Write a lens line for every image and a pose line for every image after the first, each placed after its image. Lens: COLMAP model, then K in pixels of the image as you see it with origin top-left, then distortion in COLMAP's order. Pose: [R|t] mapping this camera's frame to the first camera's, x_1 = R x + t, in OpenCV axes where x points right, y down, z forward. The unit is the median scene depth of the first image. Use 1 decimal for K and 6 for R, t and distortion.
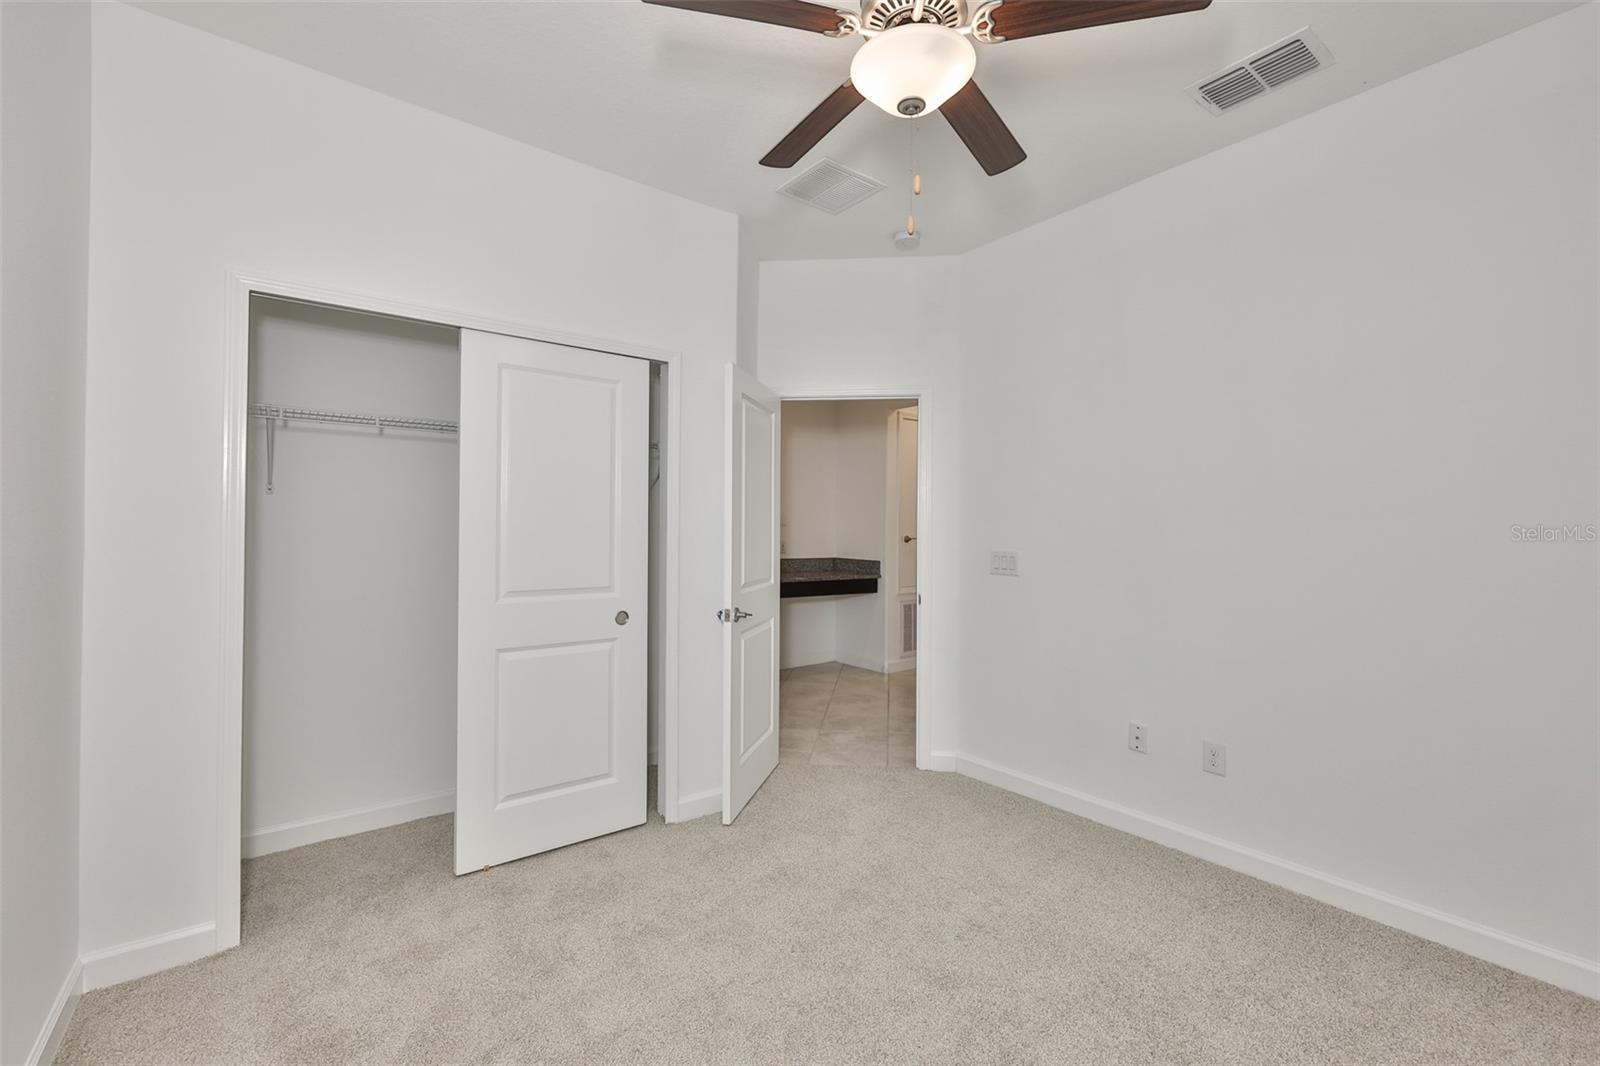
lens RADIAL K [[672.9, 0, 800.8], [0, 672.9, 522.7], [0, 0, 1]] dist [-0.000978, 0.000117]
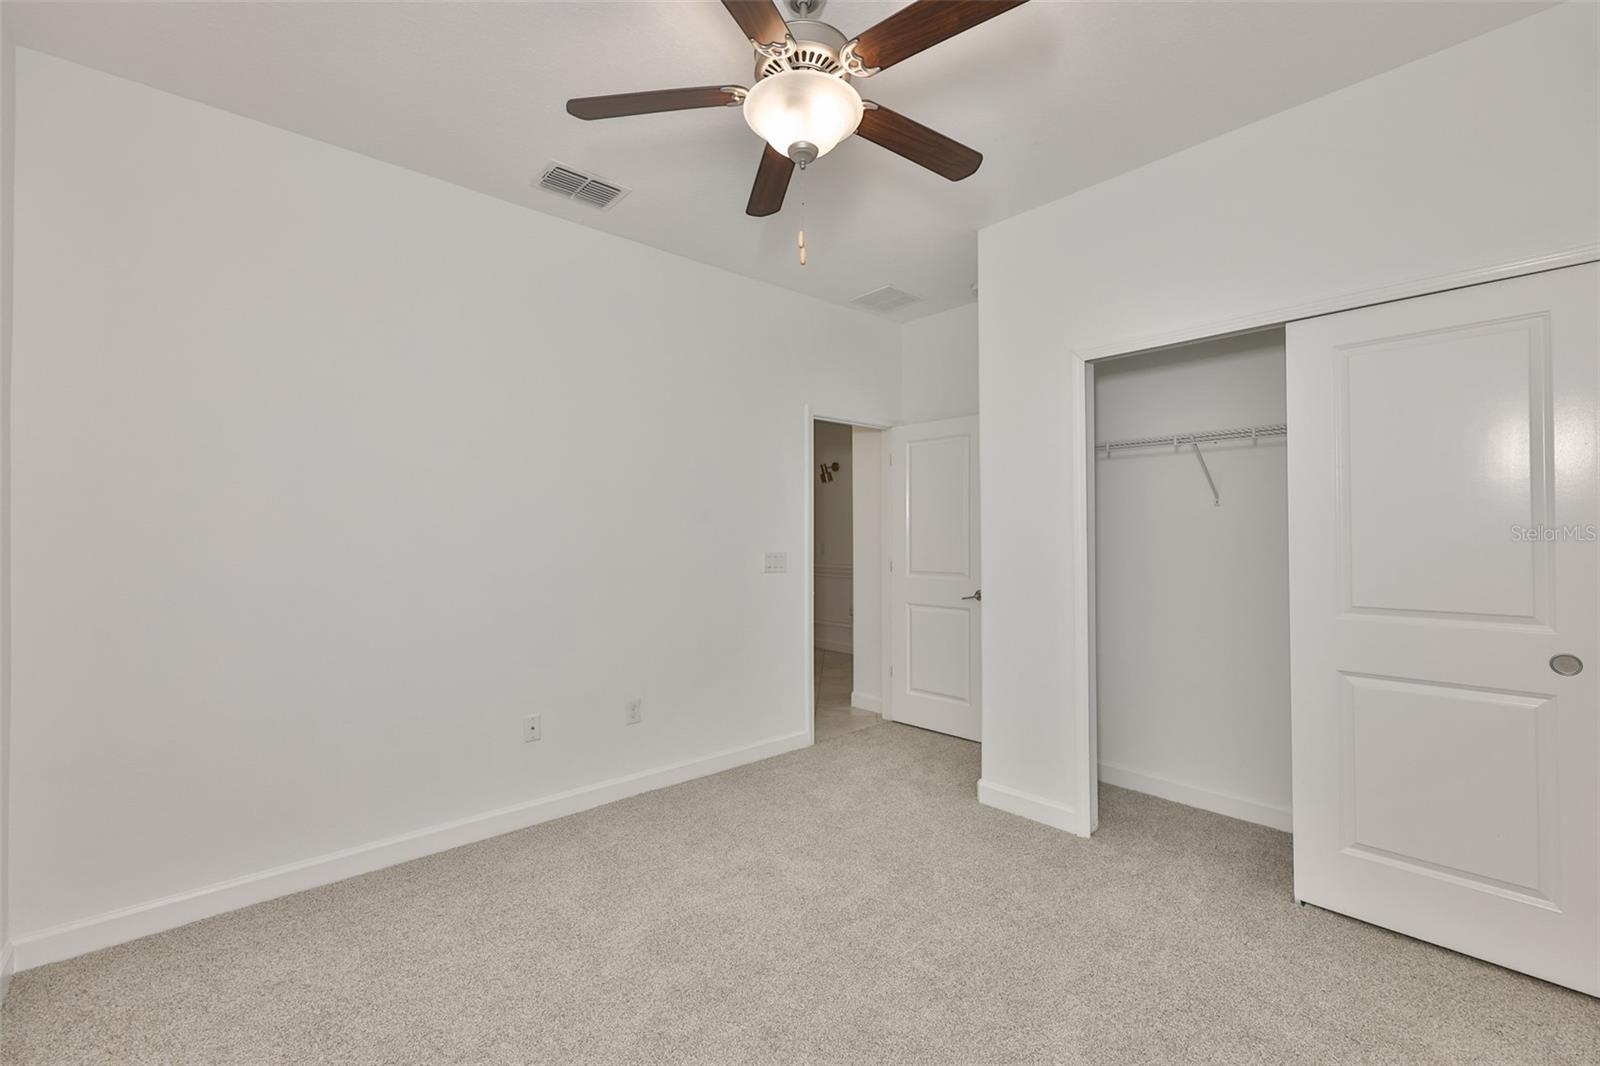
lens RADIAL K [[632.5, 0, 800.0], [0, 632.5, 533.0], [0, 0, 1]] dist [0.000680, 0.000101]
pose [[0.115278, -0.009726, -0.993286, 0.306280], [0.013877, 0.999870, -0.008180, 0.004567], [0.993236, -0.012840, 0.115398, 0.209211]]
